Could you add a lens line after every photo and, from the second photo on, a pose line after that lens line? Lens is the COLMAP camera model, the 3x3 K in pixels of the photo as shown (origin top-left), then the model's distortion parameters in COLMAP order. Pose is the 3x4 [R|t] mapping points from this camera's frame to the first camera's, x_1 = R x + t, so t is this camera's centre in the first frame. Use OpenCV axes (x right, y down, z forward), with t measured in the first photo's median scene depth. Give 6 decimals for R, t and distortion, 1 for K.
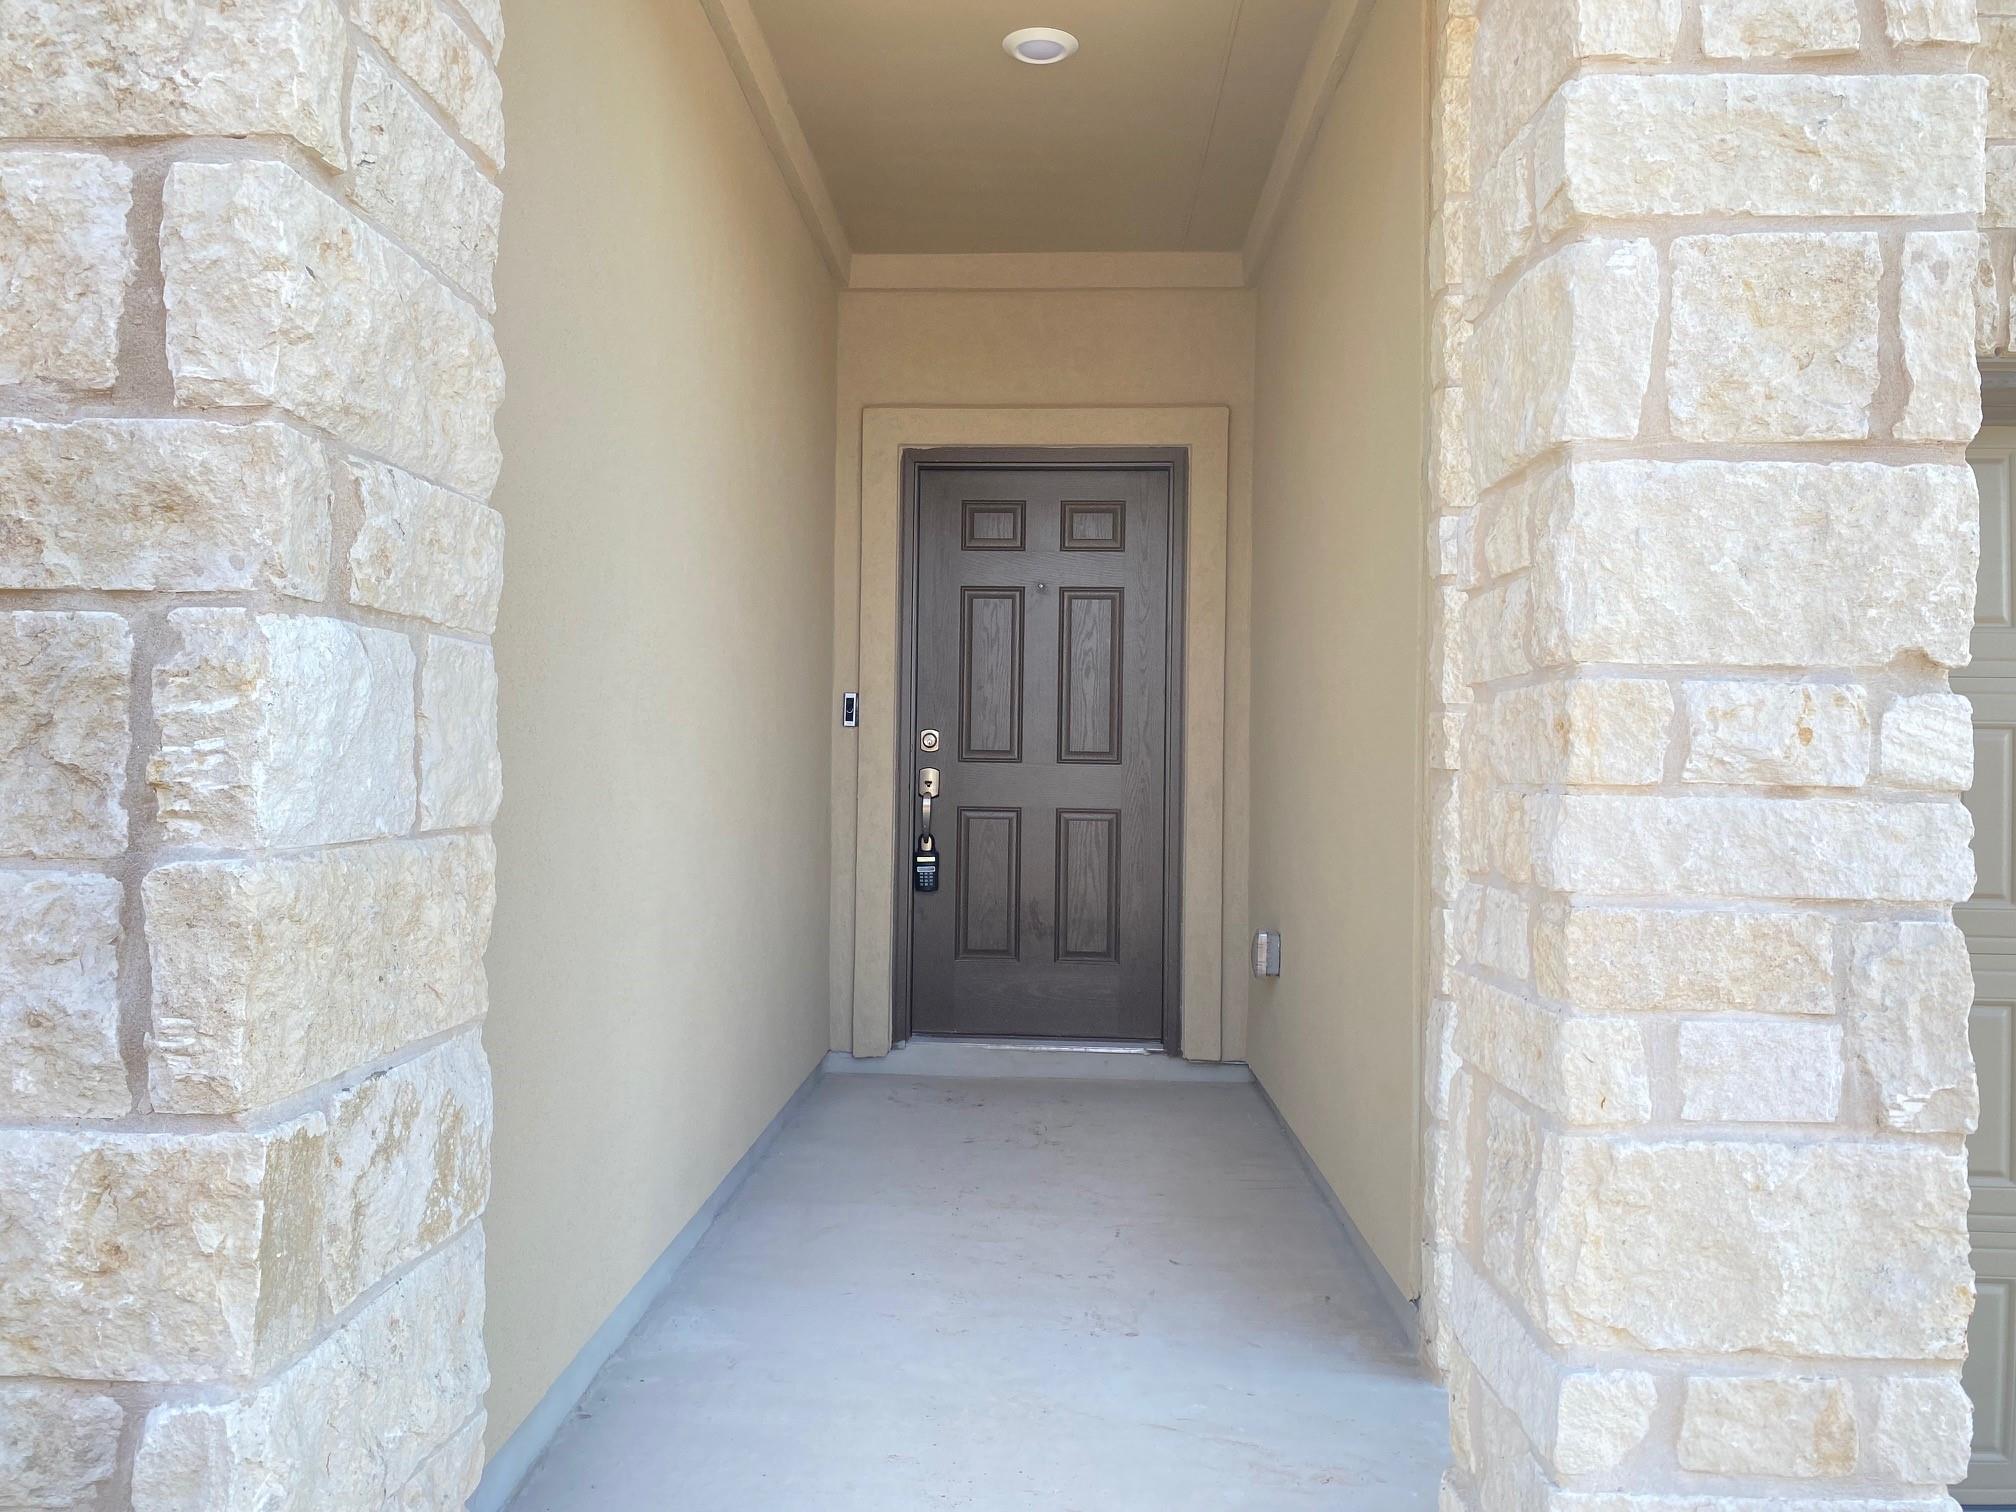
lens RADIAL K [[1541.2, 0, 1012.3], [0, 1541.2, 760.4], [0, 0, 1]] dist [0.078966, -0.135653]
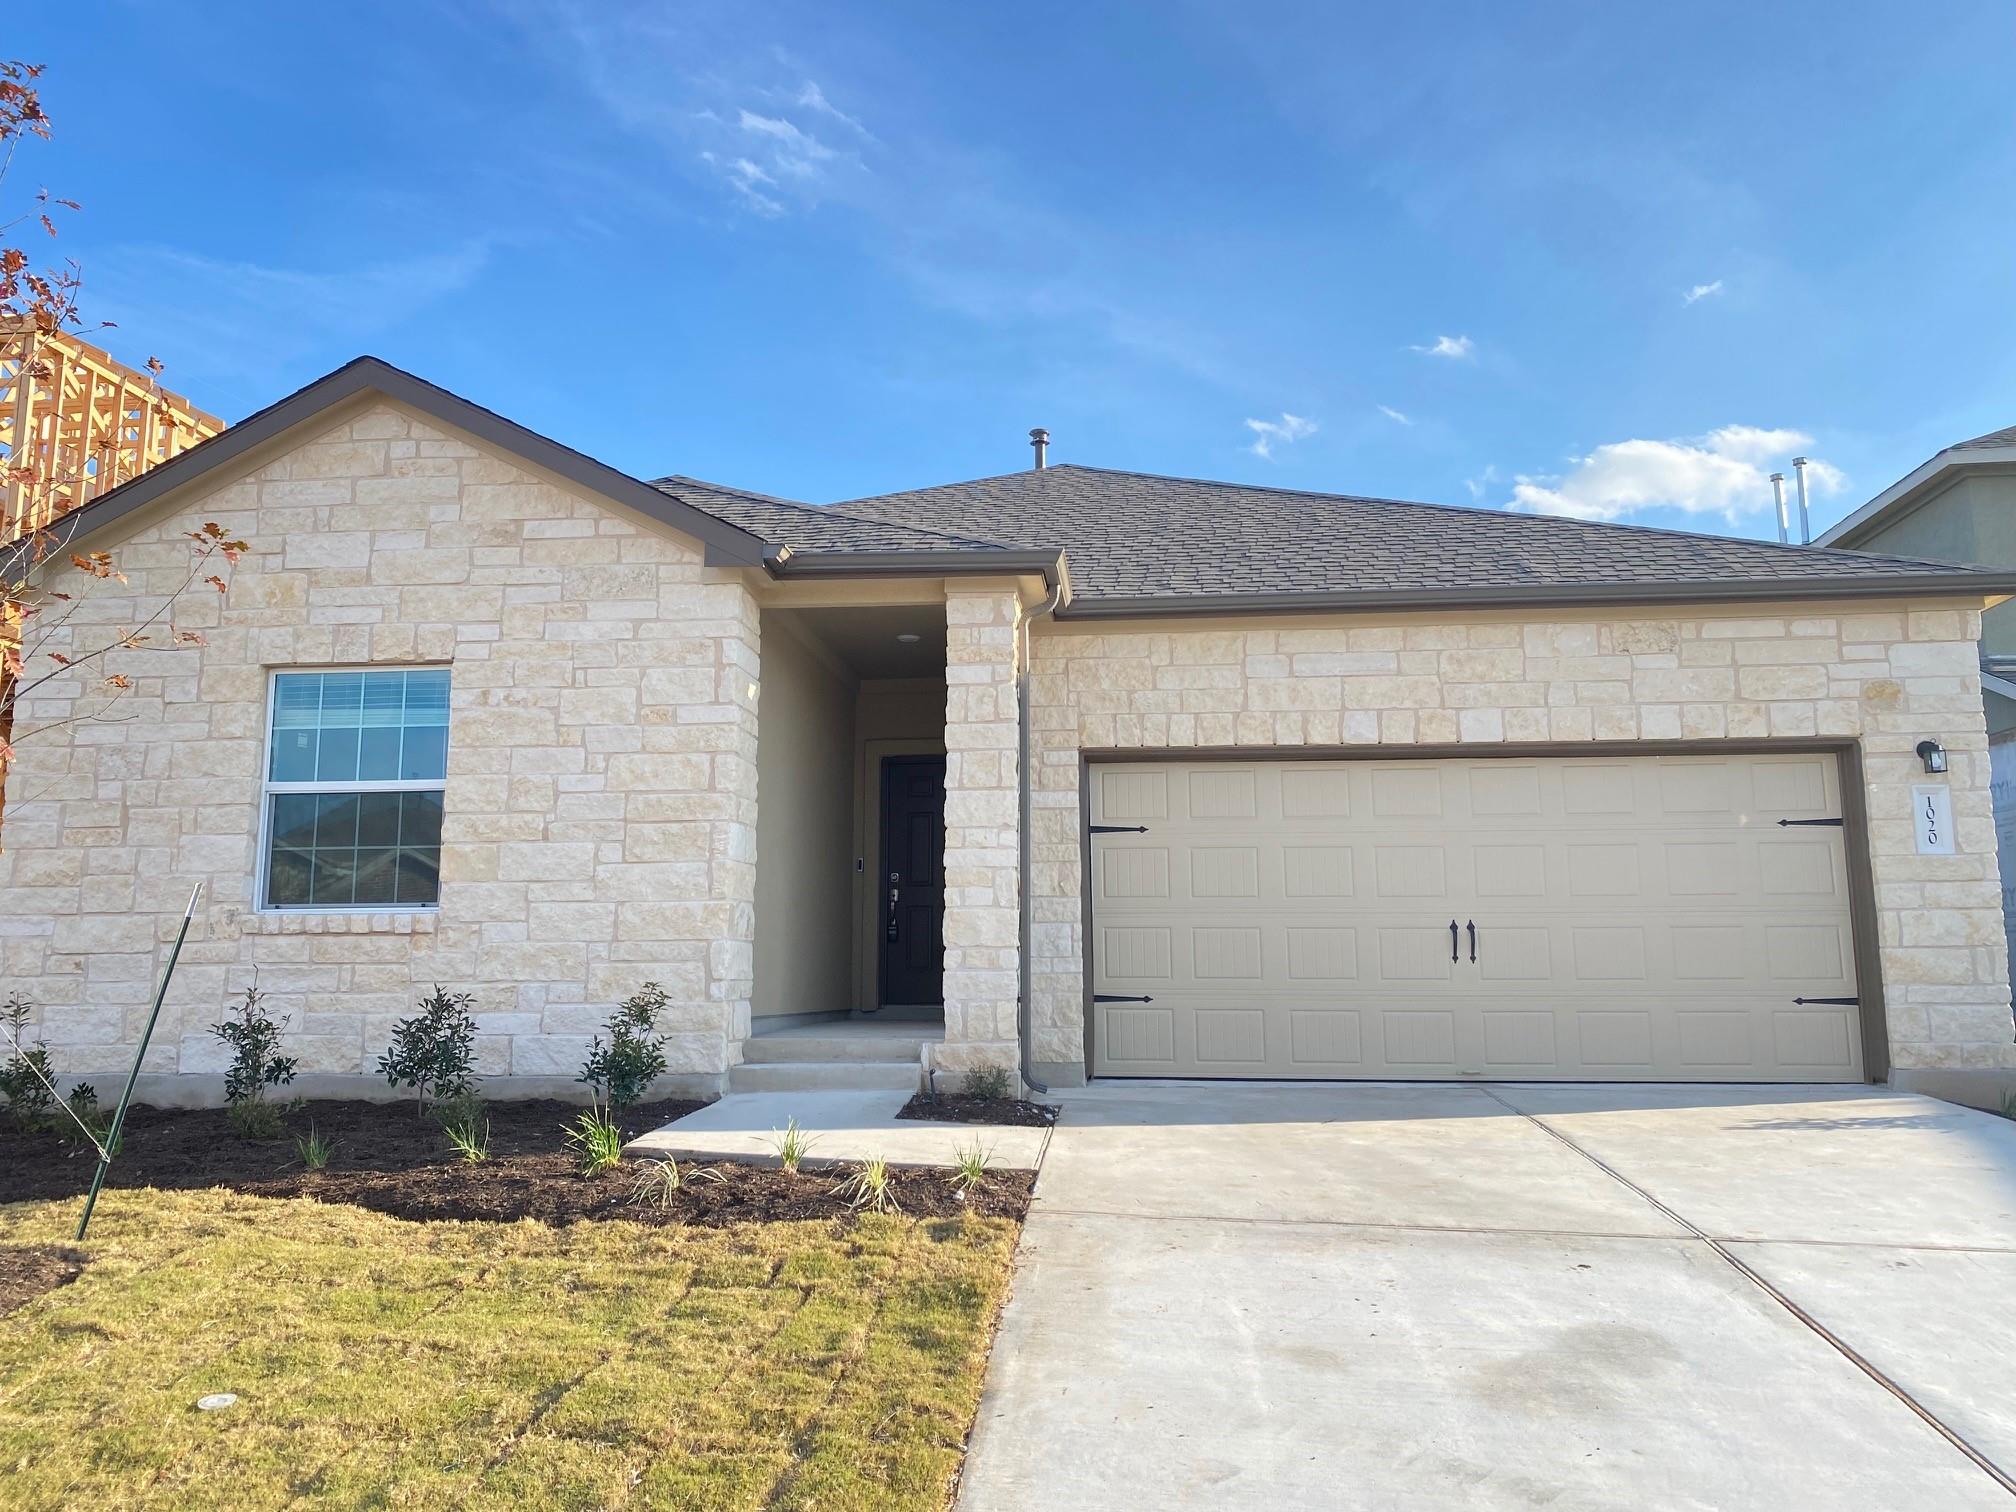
lens RADIAL K [[1541.2, 0, 1012.3], [0, 1541.2, 760.4], [0, 0, 1]] dist [0.078966, -0.135653]
pose [[0.997725, -0.025546, -0.062387, 0.969865], [0.016638, 0.990105, -0.139341, 0.495256], [0.065329, 0.137986, 0.988277, -4.661891]]
